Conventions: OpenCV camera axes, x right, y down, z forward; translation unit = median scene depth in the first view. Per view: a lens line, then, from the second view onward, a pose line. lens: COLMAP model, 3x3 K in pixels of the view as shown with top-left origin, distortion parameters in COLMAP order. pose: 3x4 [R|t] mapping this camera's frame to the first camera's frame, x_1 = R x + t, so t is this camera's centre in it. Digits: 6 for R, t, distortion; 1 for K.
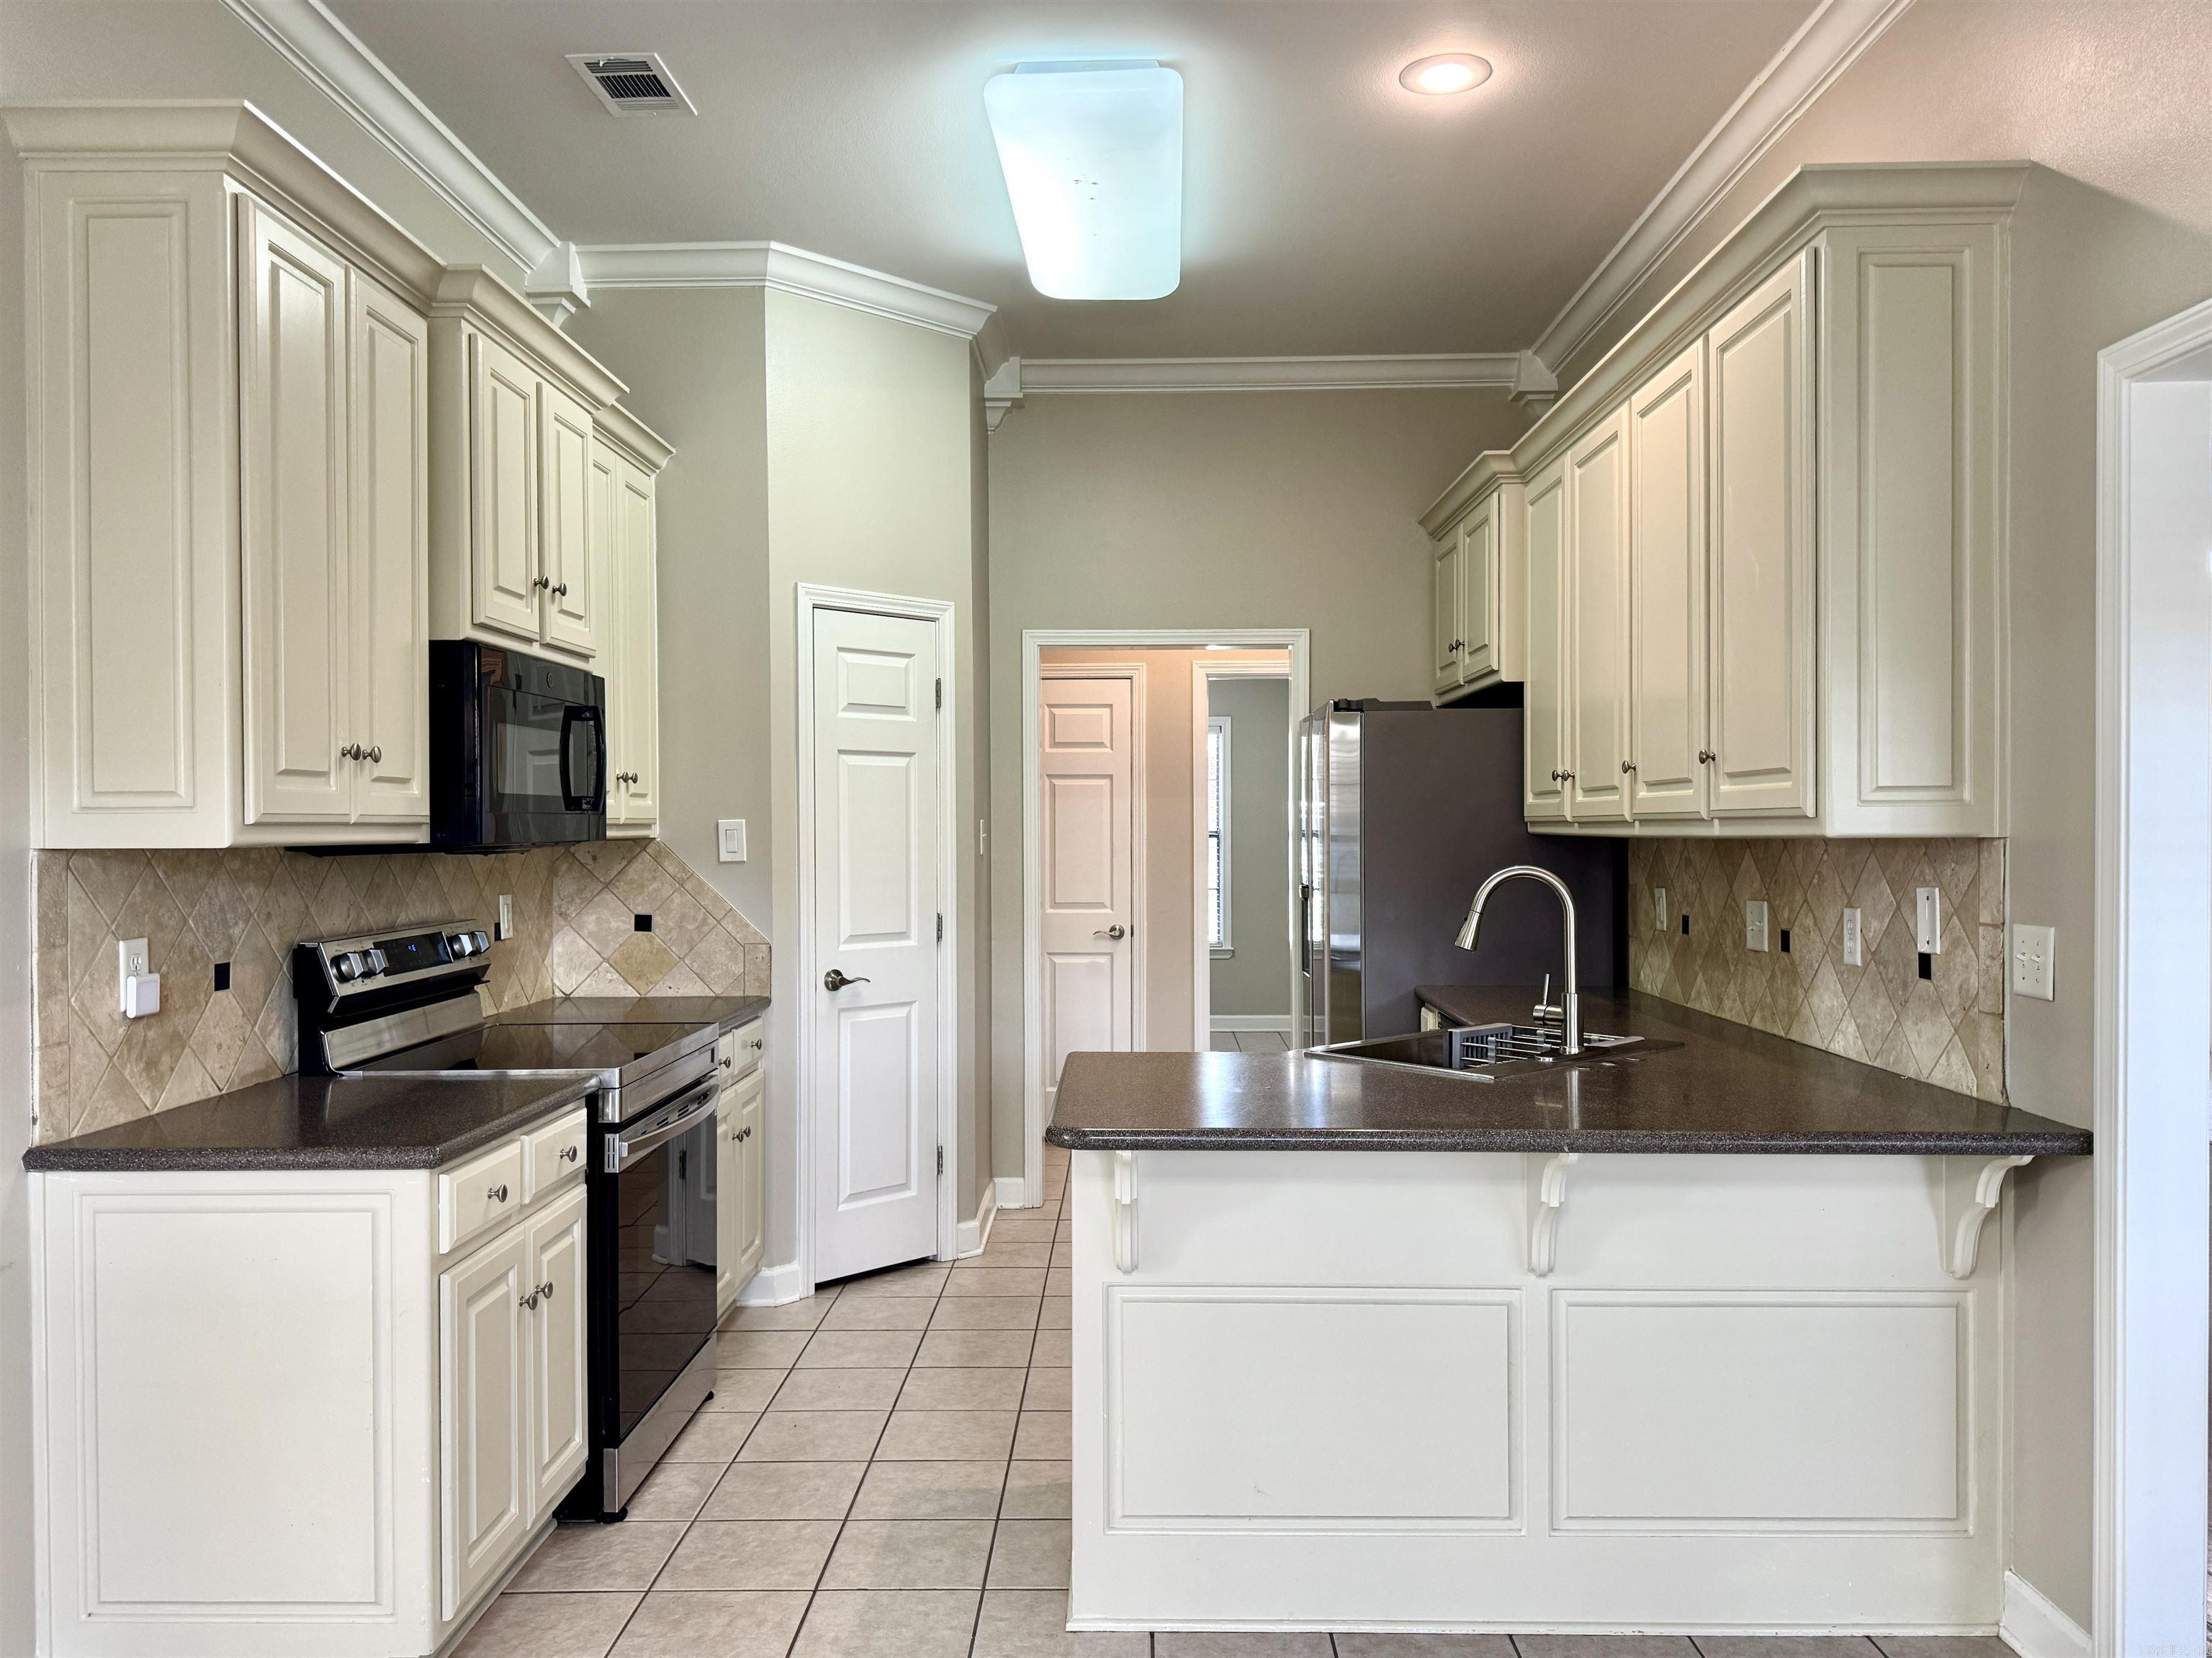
lens RADIAL K [[1595.5, 0, 1106.9], [0, 1595.5, 831.8], [0, 0, 1]] dist [0.087838, -0.005483]
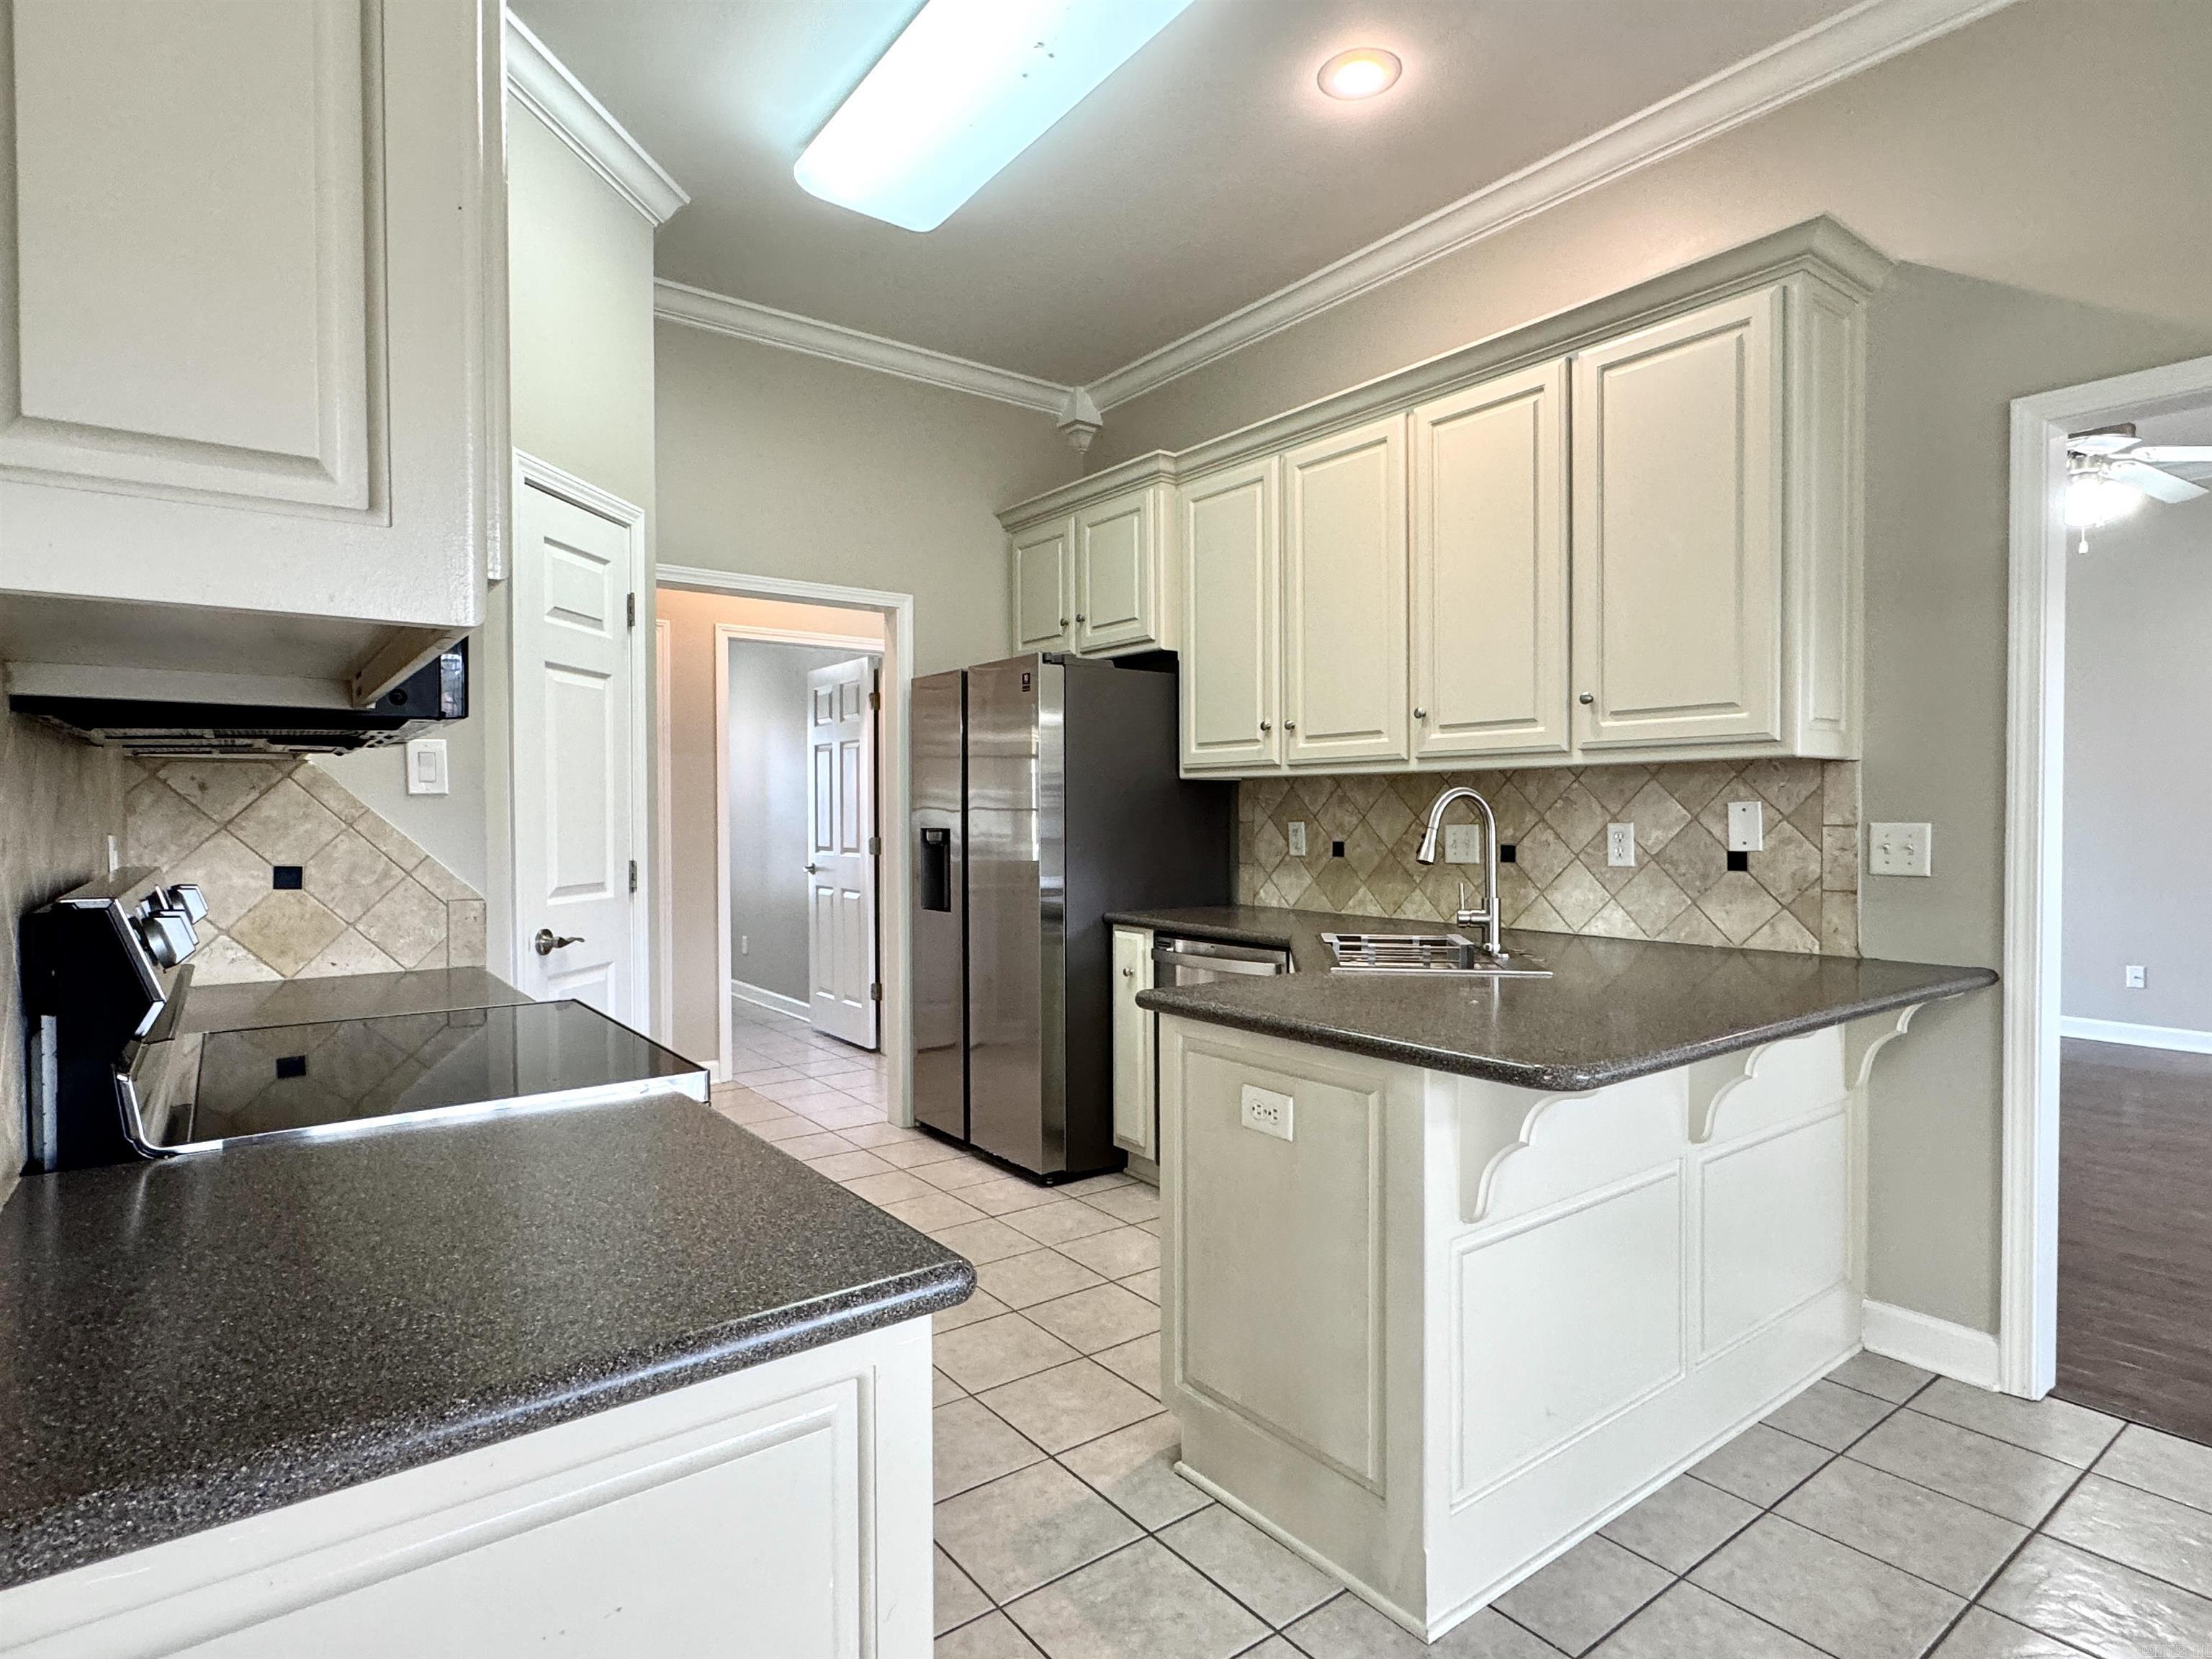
lens RADIAL K [[1154.3, 0, 1101.9], [0, 1154.3, 834.4], [0, 0, 1]] dist [0.004010, 0.000587]
pose [[0.793151, -0.009982, 0.608943, -0.314631], [0.000807, 0.999882, 0.015338, 0.029553], [-0.609024, -0.011674, 0.793066, 0.366899]]
